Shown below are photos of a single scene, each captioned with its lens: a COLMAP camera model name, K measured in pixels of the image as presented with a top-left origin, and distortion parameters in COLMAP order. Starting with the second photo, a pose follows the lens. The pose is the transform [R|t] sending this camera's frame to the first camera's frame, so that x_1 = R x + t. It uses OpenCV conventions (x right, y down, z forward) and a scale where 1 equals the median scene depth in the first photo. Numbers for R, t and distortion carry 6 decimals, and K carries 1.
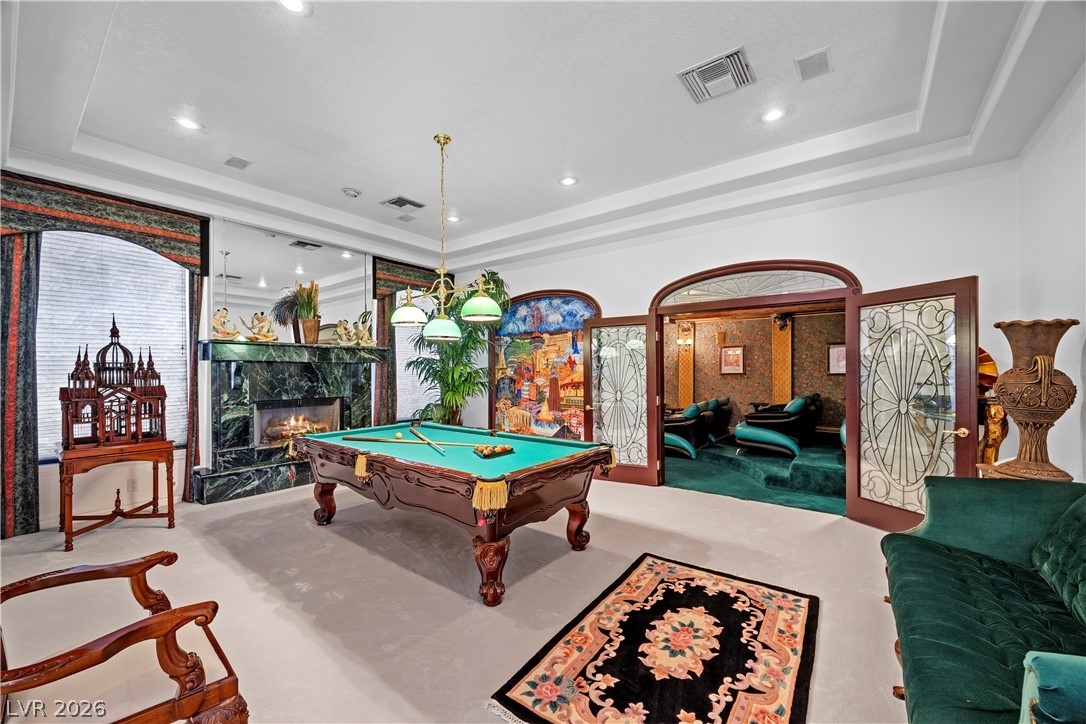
lens RADIAL K [[424.2, 0, 541.6], [0, 424.2, 368.5], [0, 0, 1]] dist [-0.001353, 0.000933]
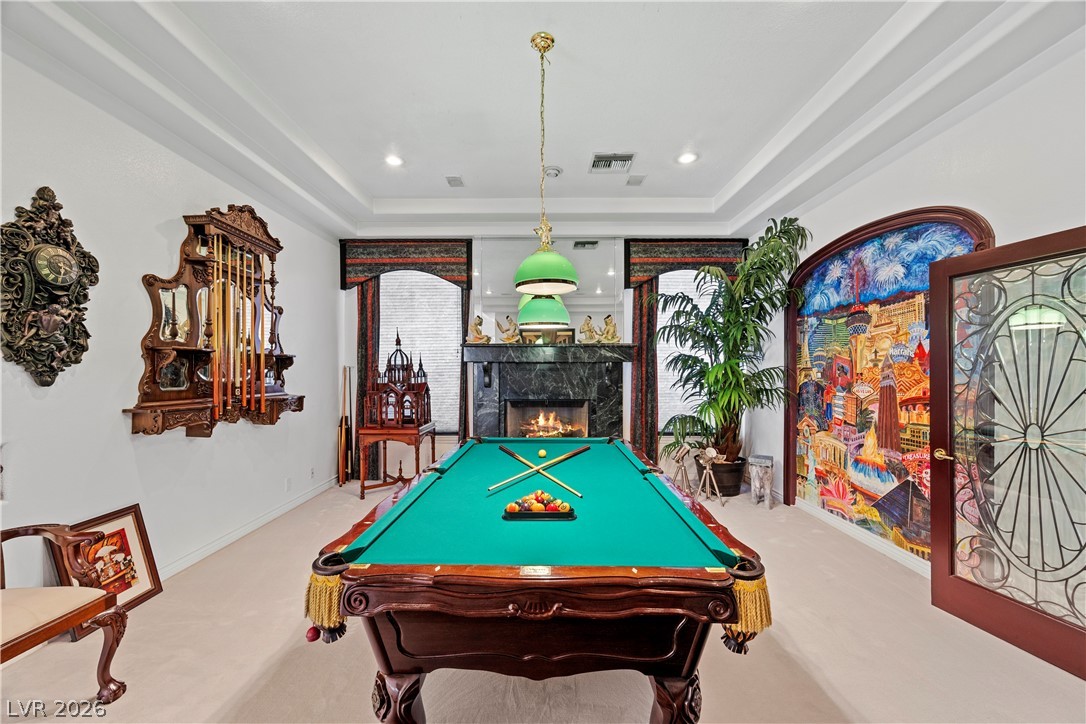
lens RADIAL K [[424.2, 0, 539.0], [0, 424.2, 369.8], [0, 0, 1]] dist [-0.001353, 0.000933]
pose [[0.599698, 0.001529, -0.800225, 0.244278], [0.001712, 0.999993, 0.003193, -0.000691], [0.800225, -0.003285, 0.599691, 0.431413]]
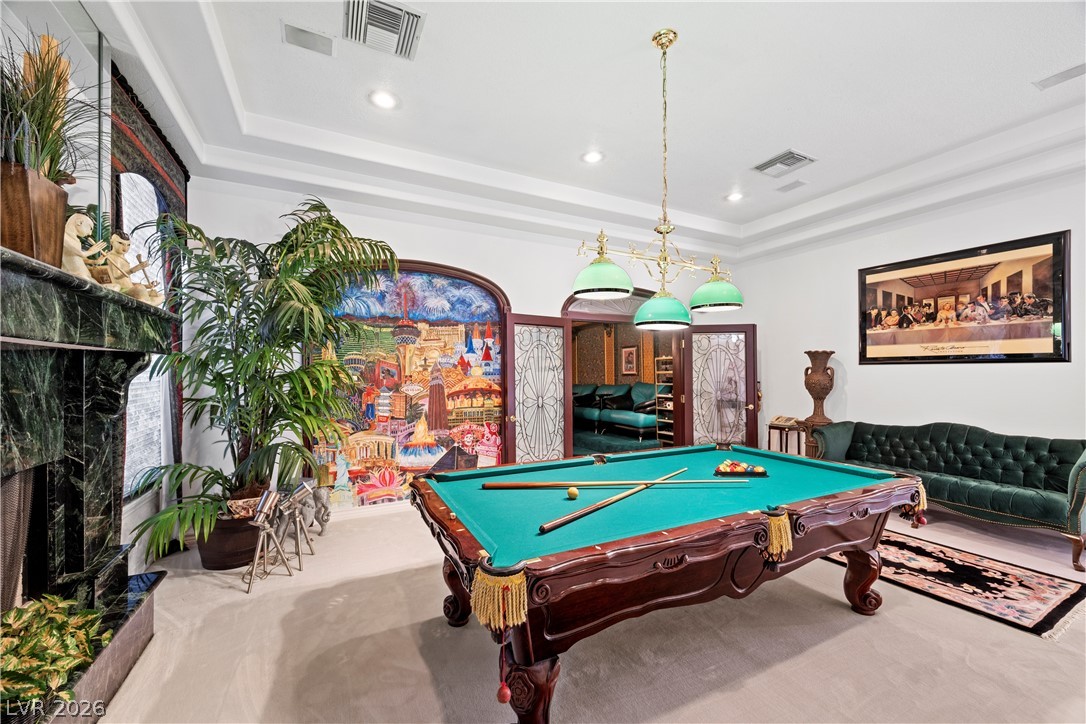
lens RADIAL K [[424.2, 0, 538.9], [0, 424.2, 369.0], [0, 0, 1]] dist [-0.001353, 0.000933]
pose [[0.435234, 0.010868, 0.900252, -0.709769], [-0.001854, 0.999936, -0.011175, 0.003902], [-0.900315, 0.003195, 0.435227, 0.667872]]
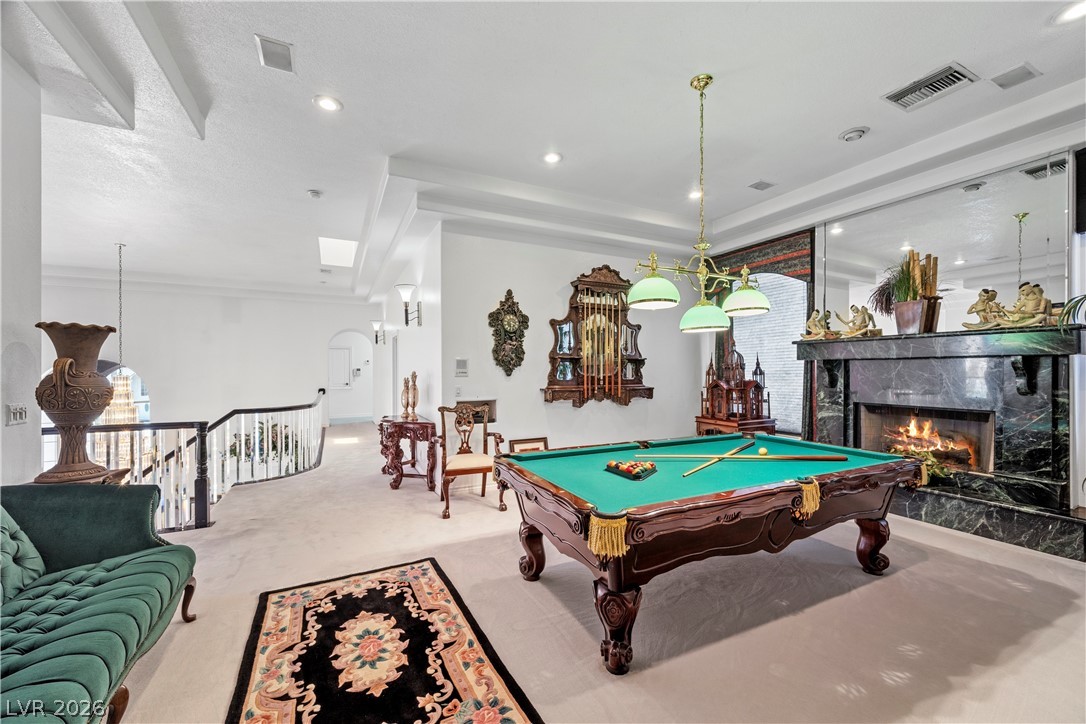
lens RADIAL K [[424.2, 0, 538.1], [0, 424.2, 368.8], [0, 0, 1]] dist [-0.001353, 0.000933]
pose [[-0.445950, 0.002703, -0.895054, 0.469445], [0.006192, 0.999981, -0.000065, -0.000271], [0.895037, -0.005571, -0.445958, 0.813234]]
